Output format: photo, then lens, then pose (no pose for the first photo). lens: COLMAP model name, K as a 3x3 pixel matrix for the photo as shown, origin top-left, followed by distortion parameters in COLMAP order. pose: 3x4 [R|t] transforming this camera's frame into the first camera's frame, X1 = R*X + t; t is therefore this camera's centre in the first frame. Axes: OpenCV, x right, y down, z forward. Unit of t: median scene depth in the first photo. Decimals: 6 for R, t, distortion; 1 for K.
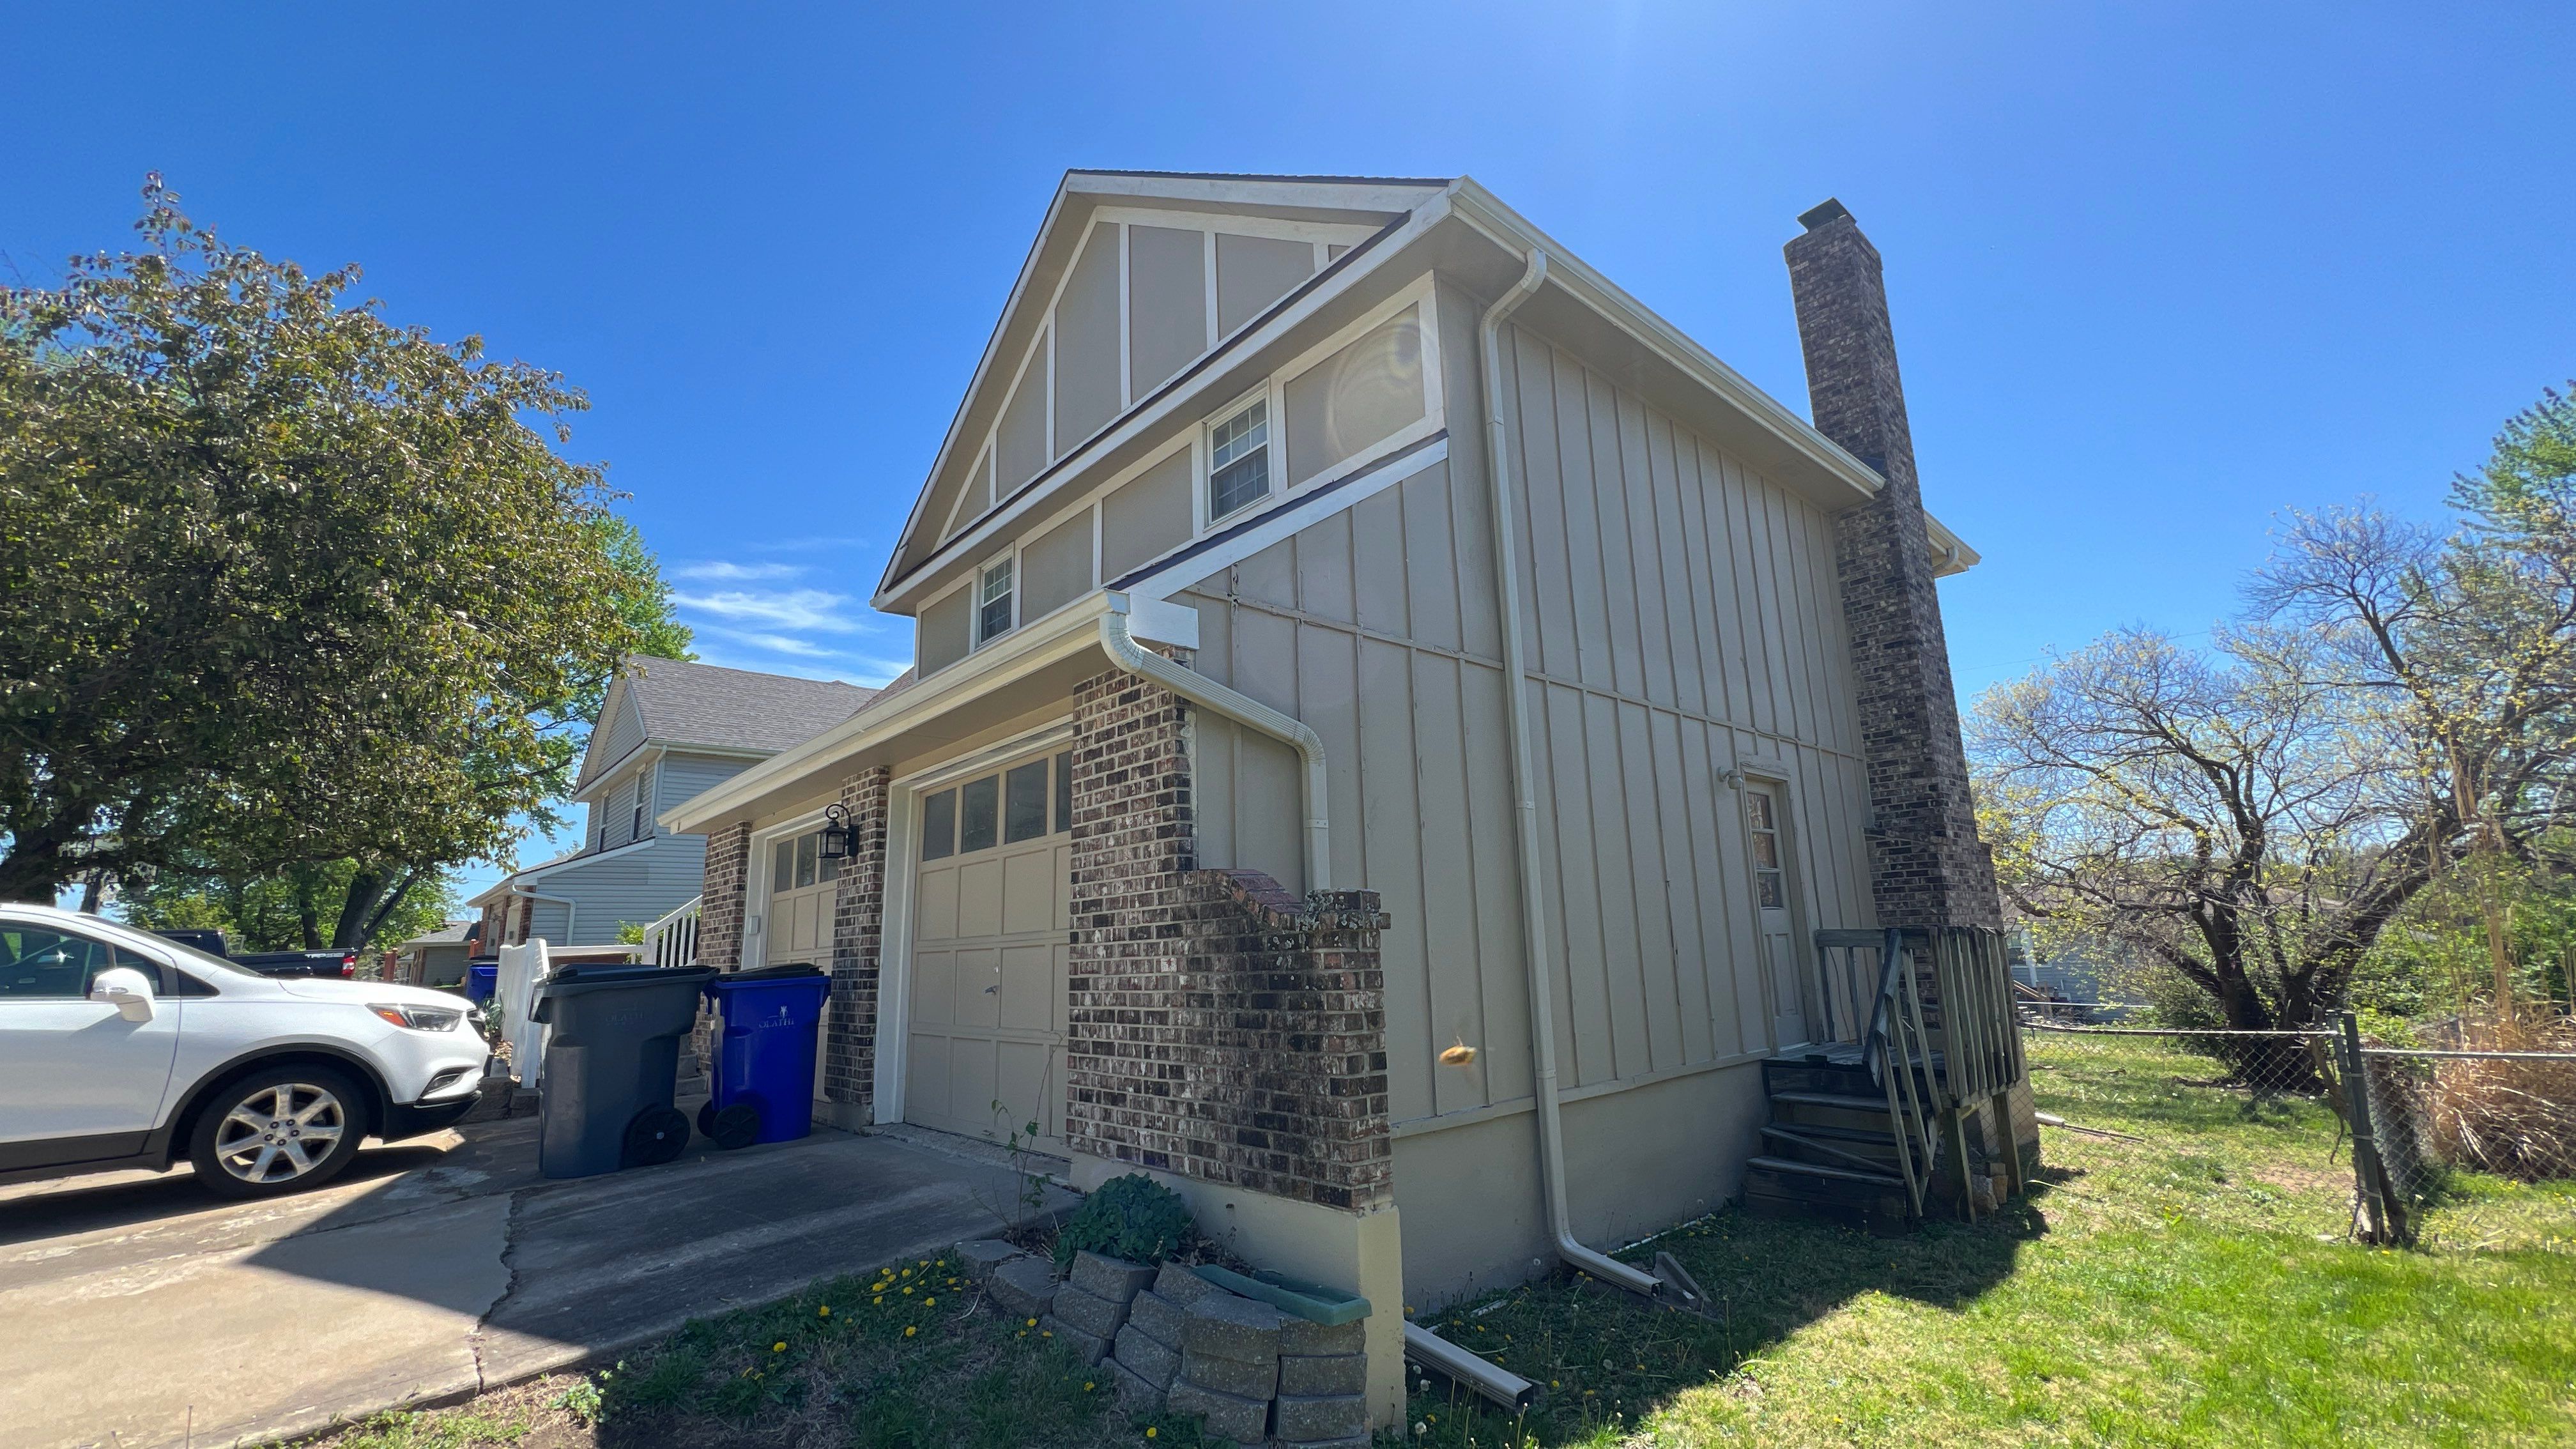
lens RADIAL K [[1037.8, 0, 1288.0], [0, 1037.8, 724.5], [0, 0, 1]] dist [0.000173, -0.000135]
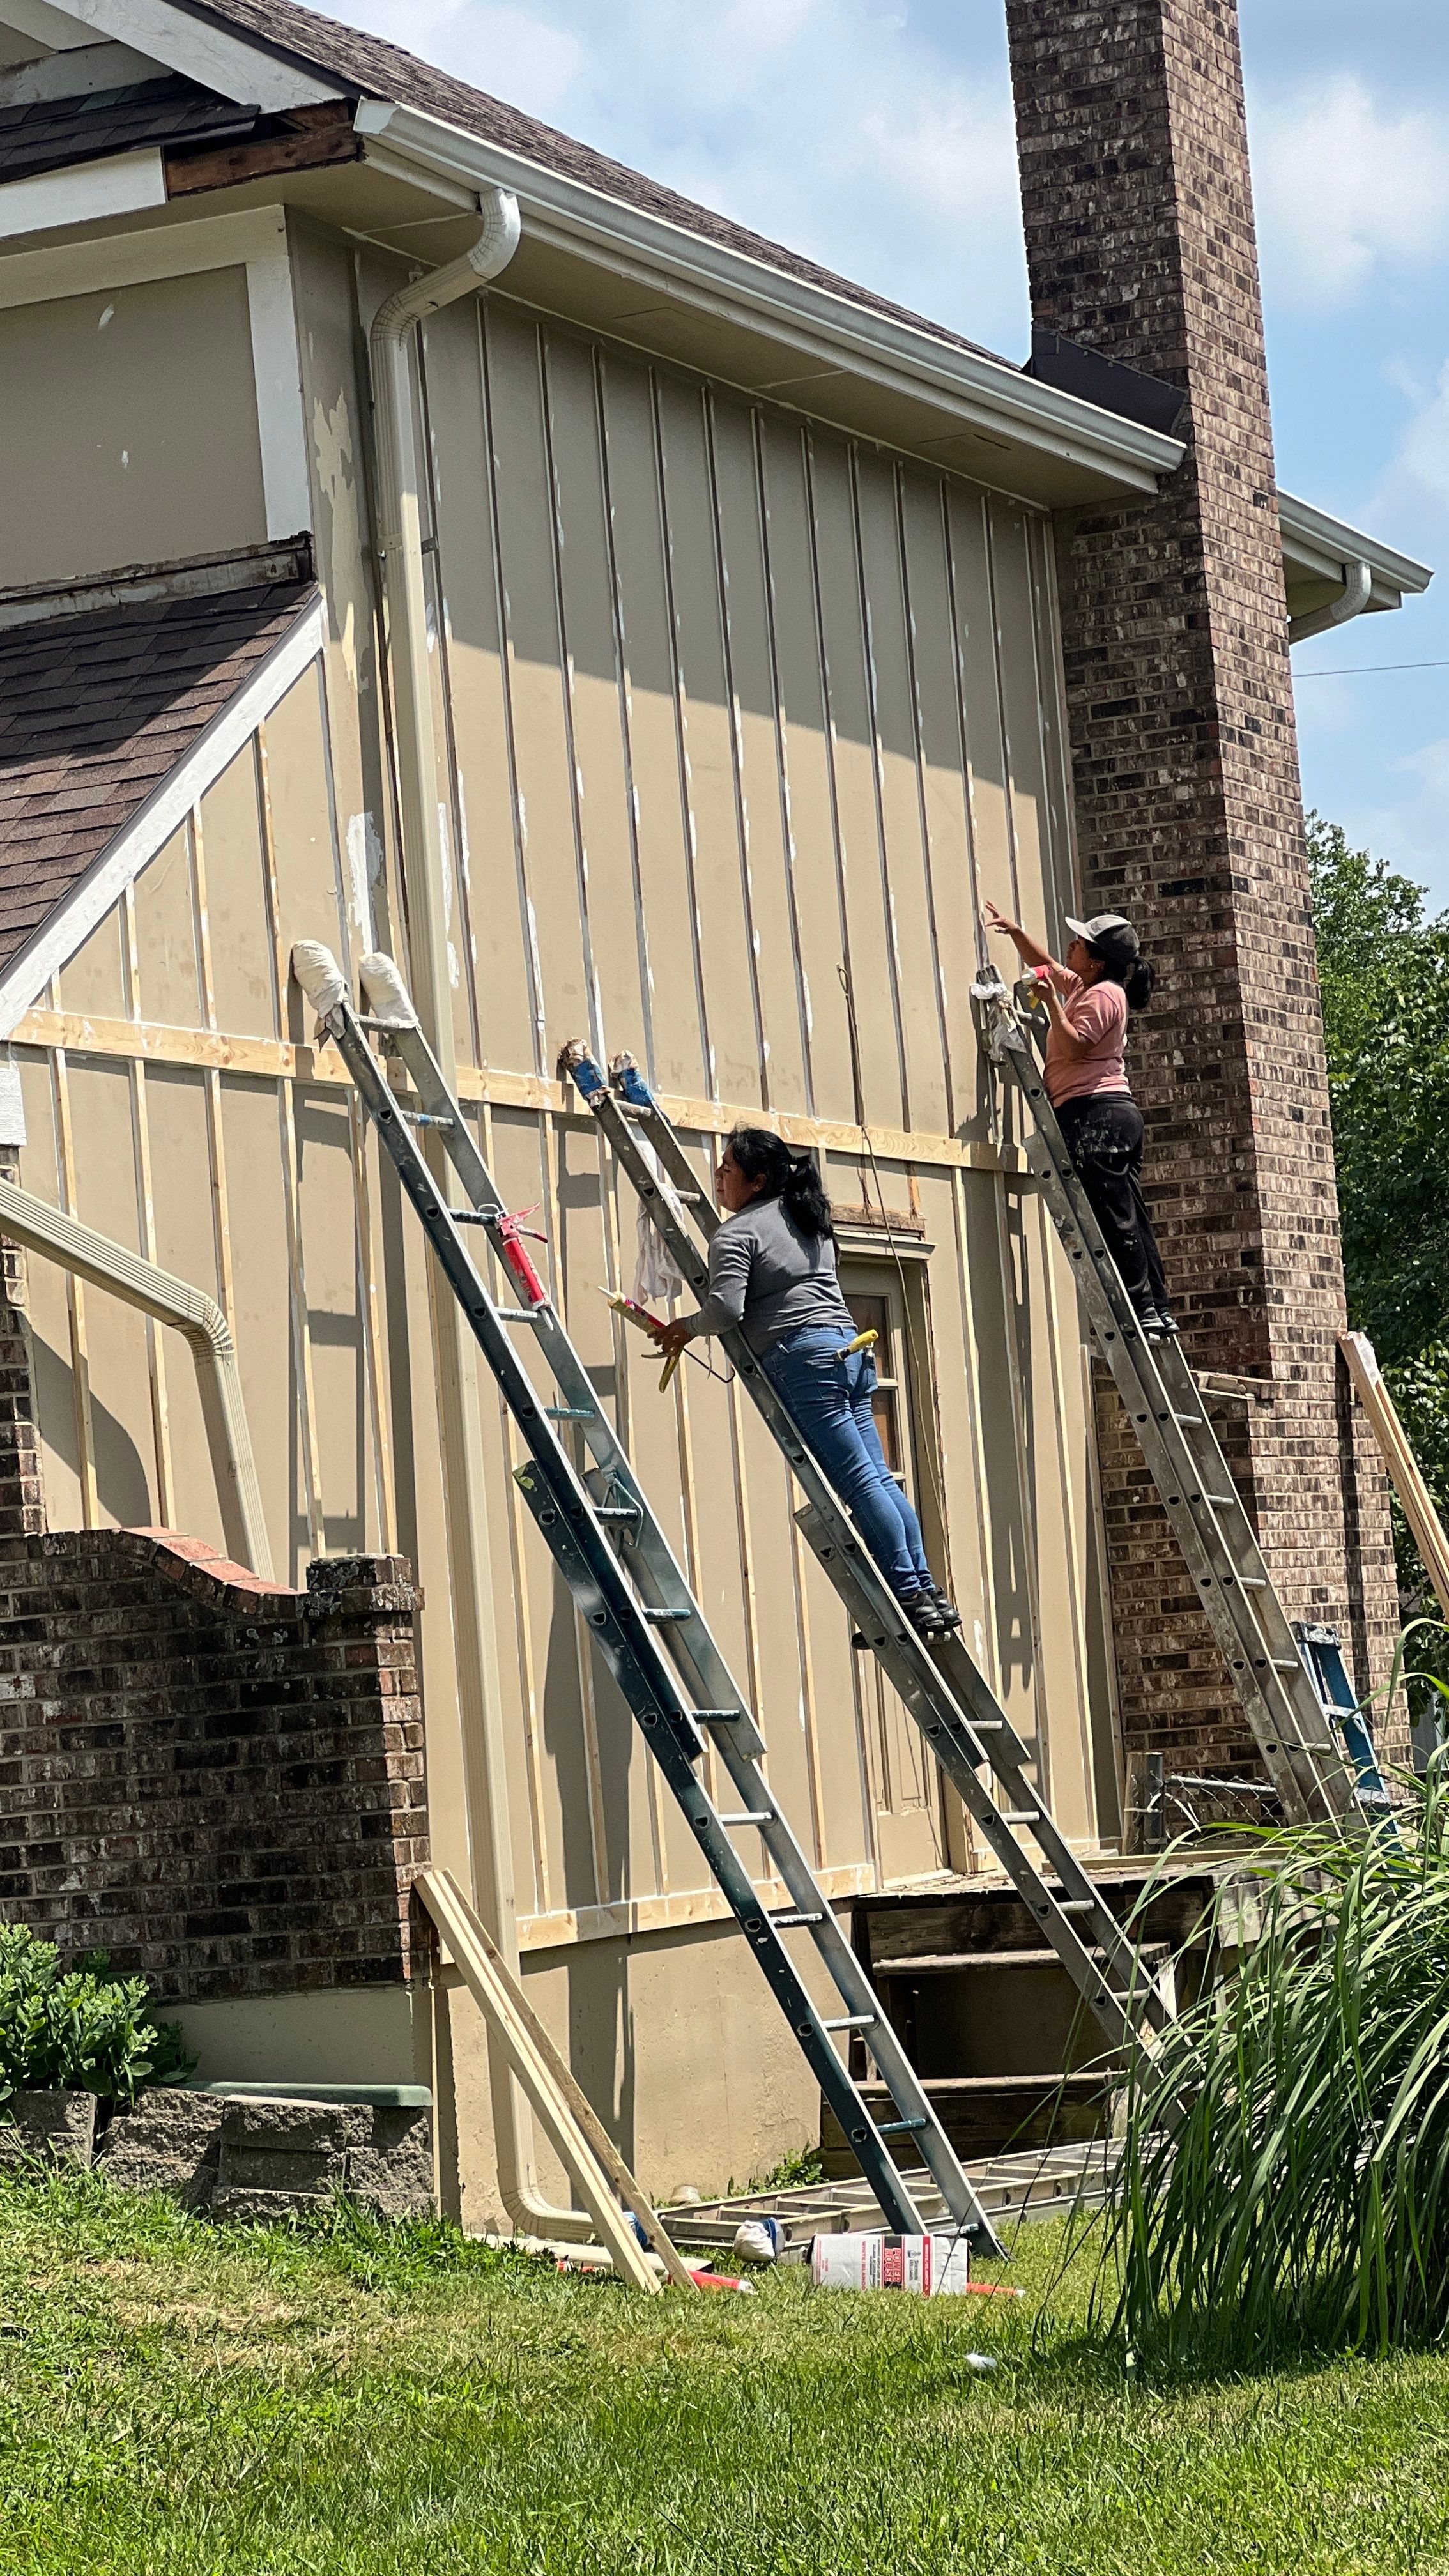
lens RADIAL K [[6307.0, 0, 722.2], [0, 6307.0, 1247.0], [0, 0, 1]] dist [-0.357348, 10.466643]
pose [[0.910847, -0.011708, 0.412578, -1.149220], [-0.035461, 0.993682, 0.106486, -0.393732], [-0.411218, -0.111623, 0.904677, -2.258731]]
